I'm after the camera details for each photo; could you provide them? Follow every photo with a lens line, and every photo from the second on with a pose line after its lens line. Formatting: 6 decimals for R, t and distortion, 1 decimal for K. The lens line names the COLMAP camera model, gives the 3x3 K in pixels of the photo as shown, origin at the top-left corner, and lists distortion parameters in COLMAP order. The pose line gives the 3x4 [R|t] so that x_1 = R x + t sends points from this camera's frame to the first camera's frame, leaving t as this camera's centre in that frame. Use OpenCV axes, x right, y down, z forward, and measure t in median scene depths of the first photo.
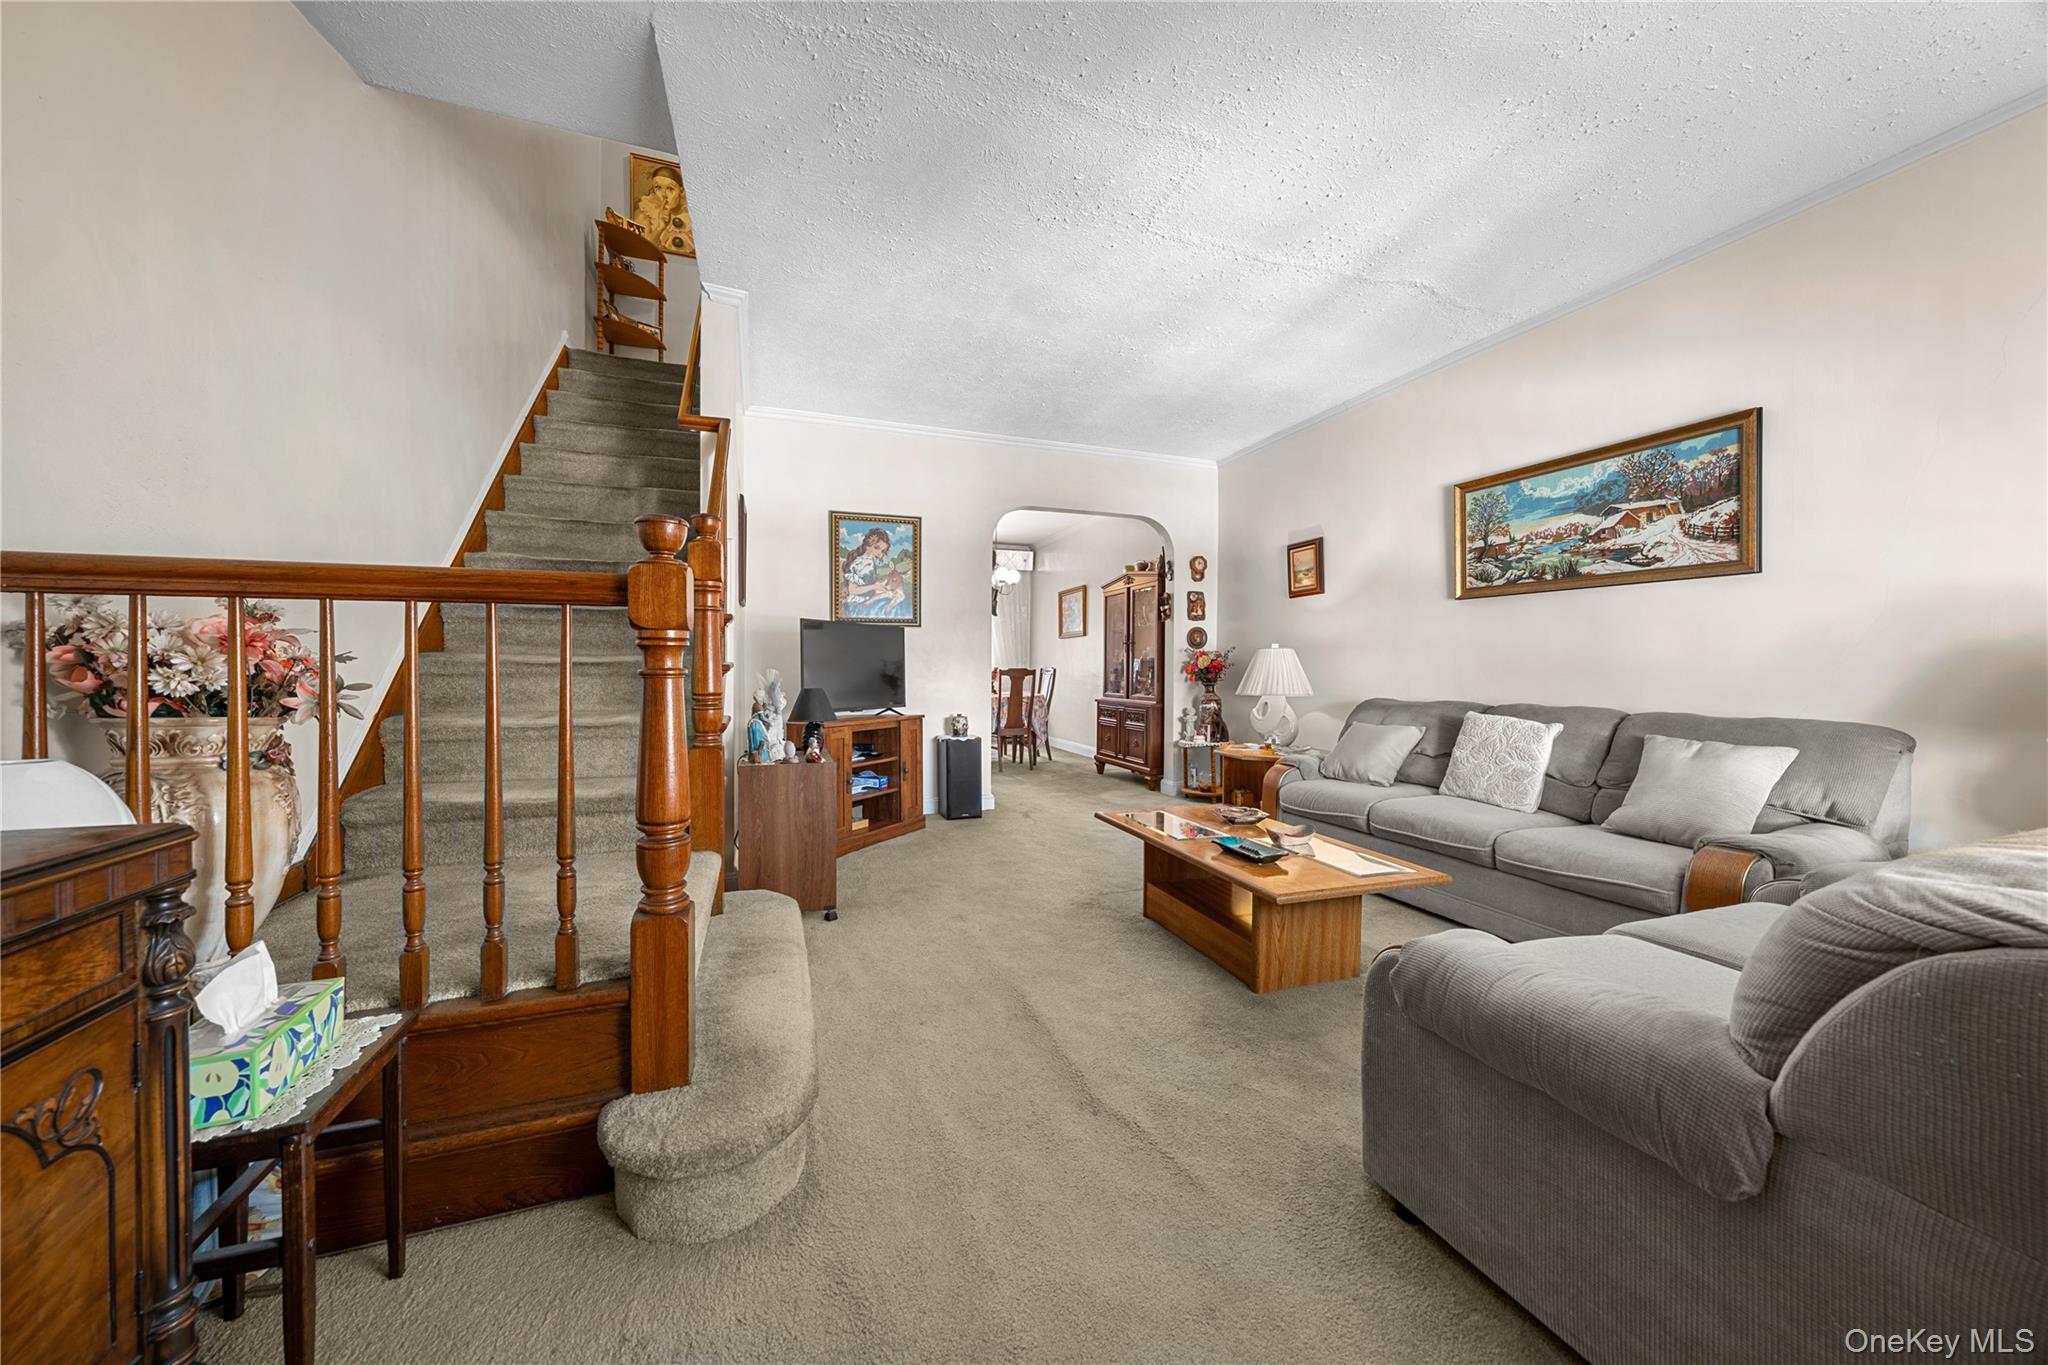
lens RADIAL K [[699.9, 0, 1018.8], [0, 699.9, 676.6], [0, 0, 1]] dist [-0.000966, -0.000077]
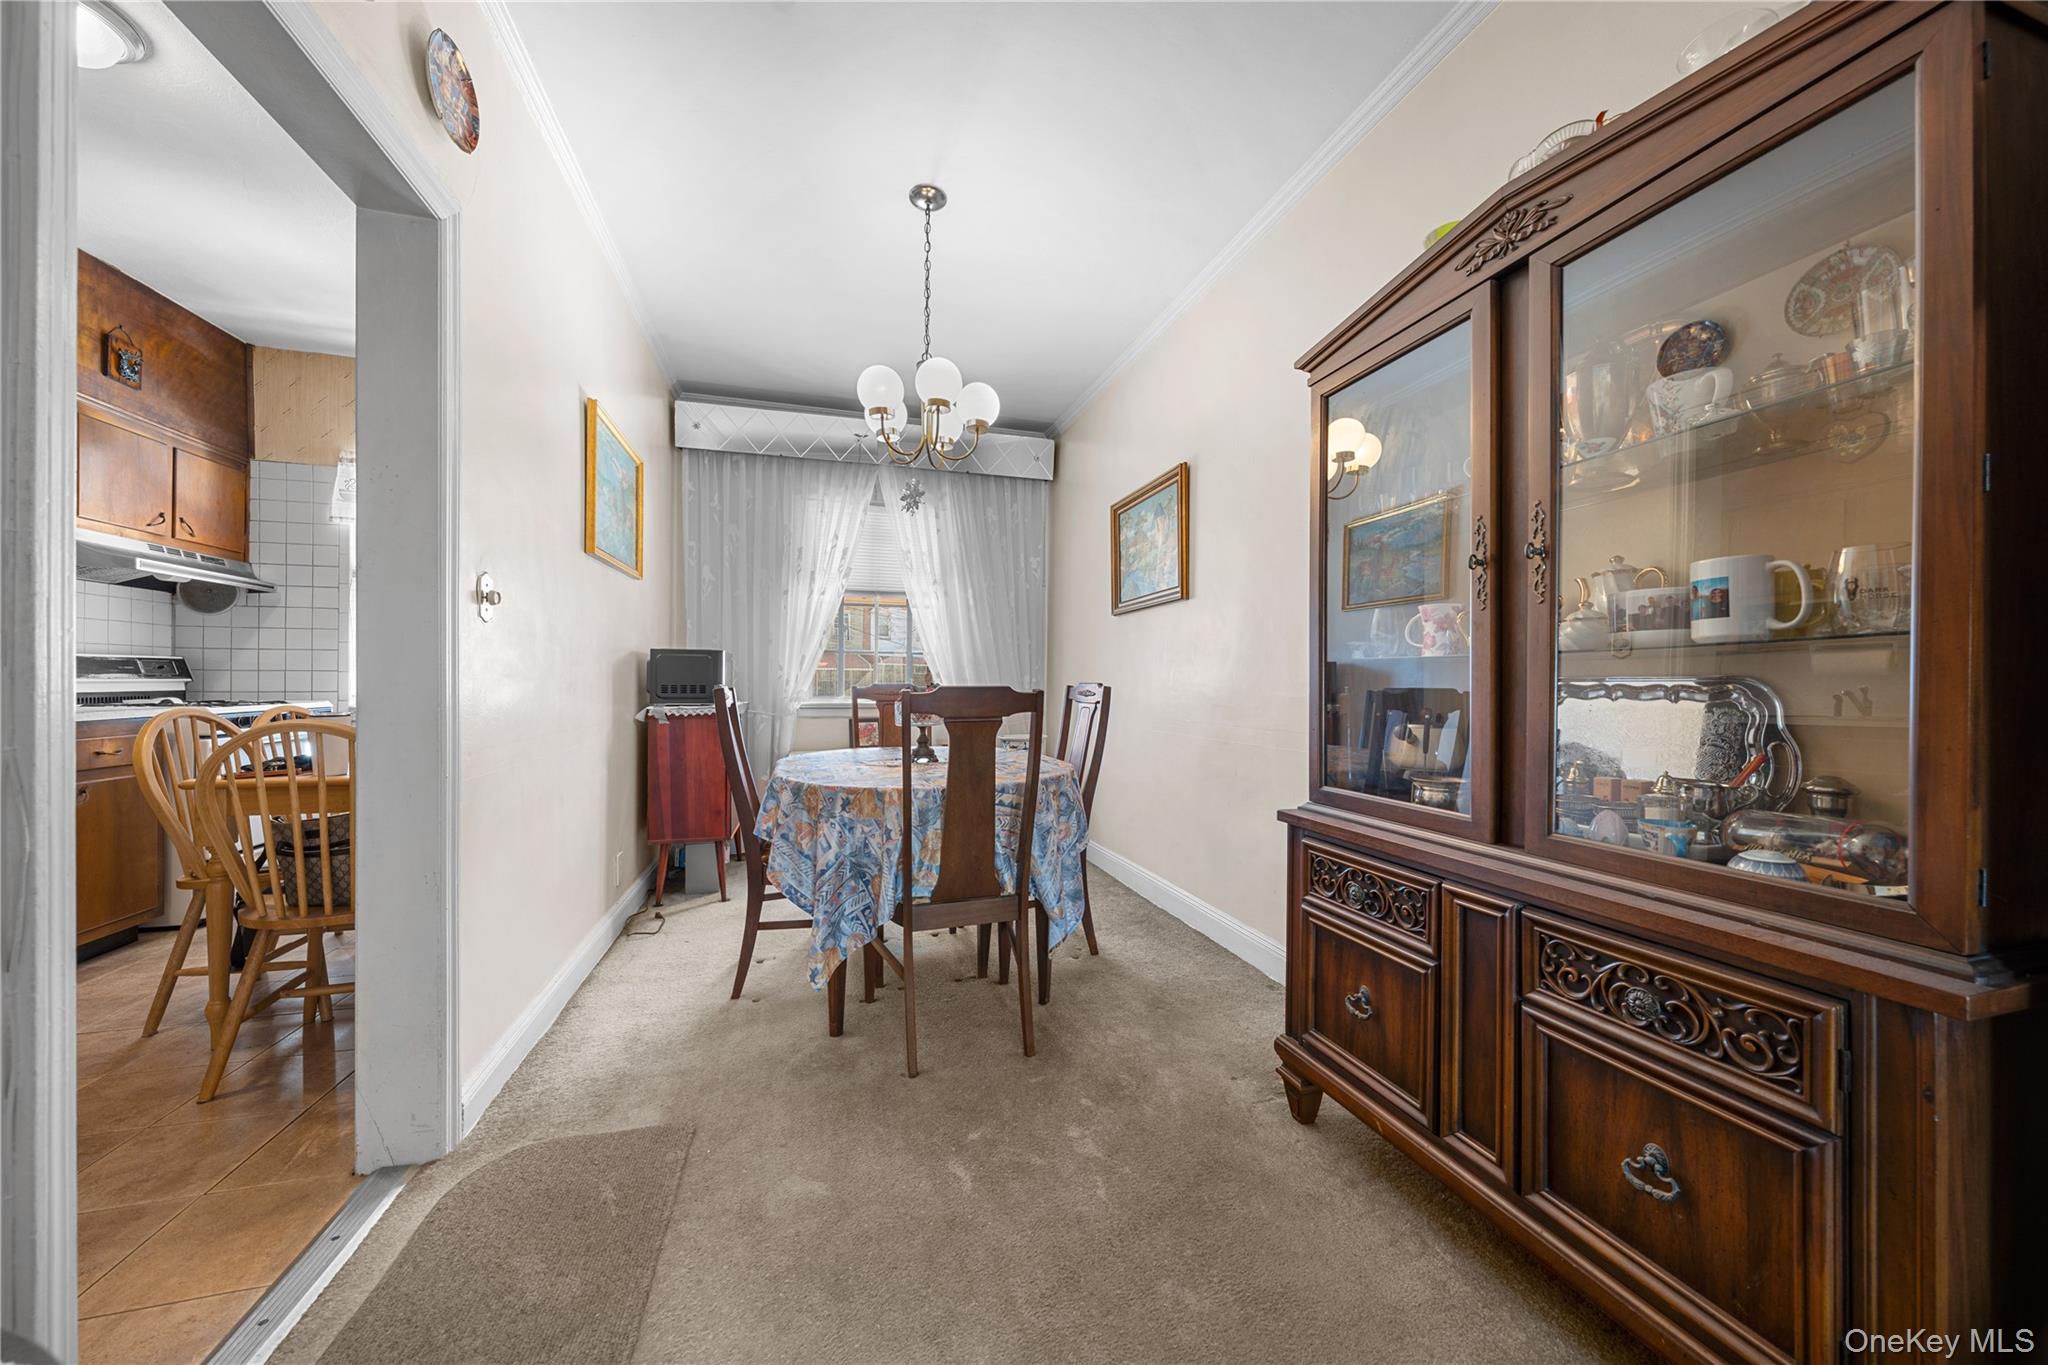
lens RADIAL K [[701.3, 0, 1024.1], [0, 701.3, 687.4], [0, 0, 1]] dist [-0.001325, -0.000097]
pose [[0.999034, 0.000836, -0.043929, 0.047741], [-0.001343, 0.999933, -0.011516, -0.014599], [0.043917, 0.011563, 0.998968, 1.188855]]
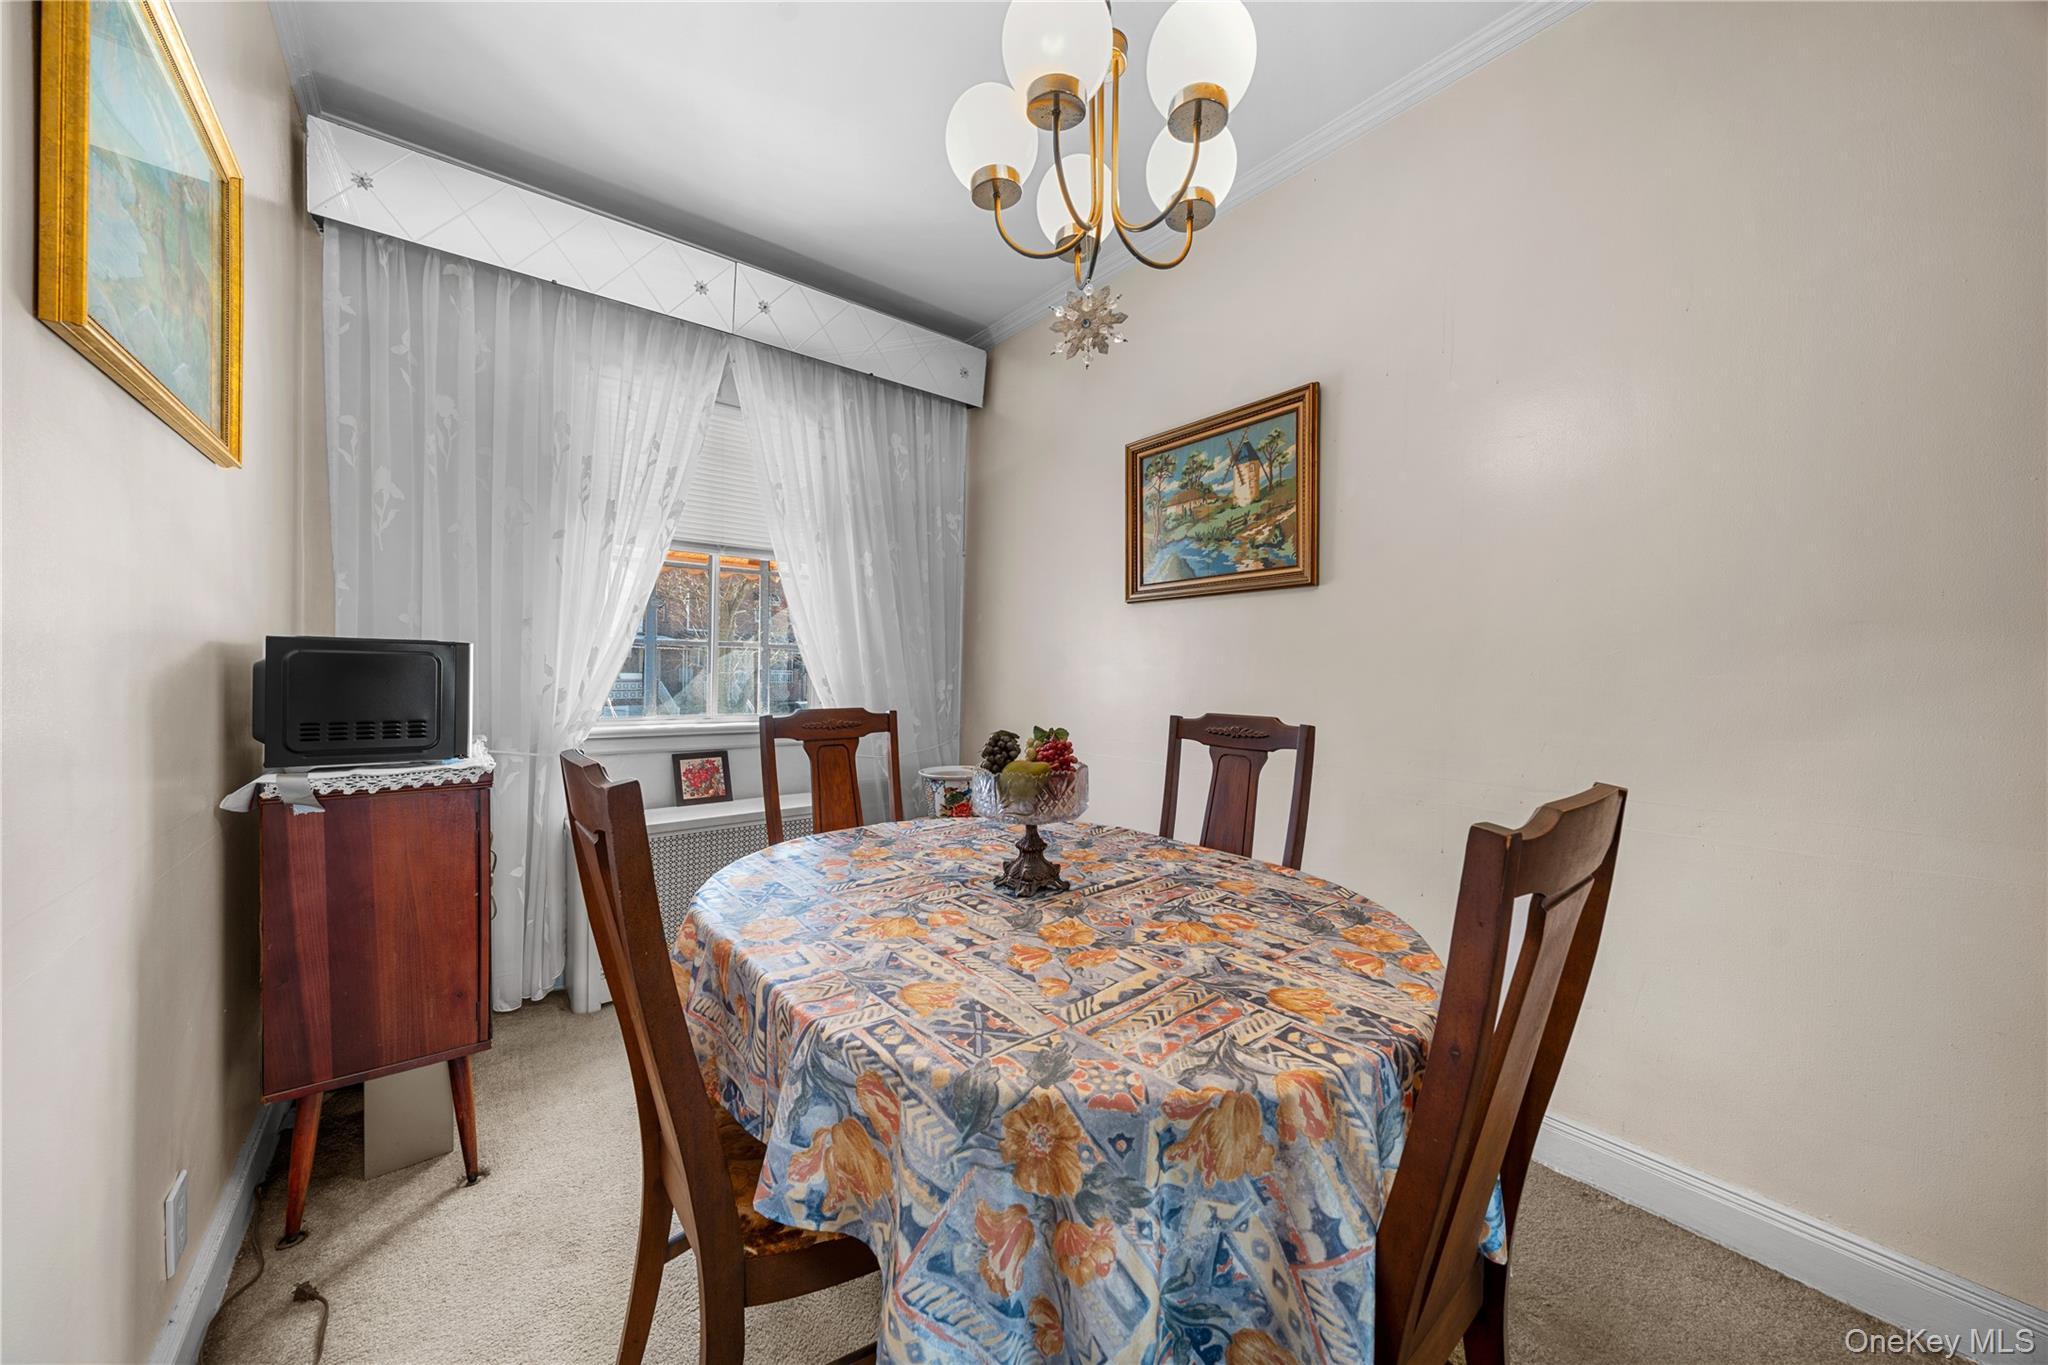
lens RADIAL K [[714.8, 0, 1024.0], [0, 714.8, 682.5], [0, 0, 1]] dist [-0.003092, -0.000129]
pose [[0.943231, 0.003828, 0.332115, -0.166348], [-0.004118, 0.999992, 0.000170, -0.044142], [-0.332111, -0.001528, 0.943239, 1.501300]]
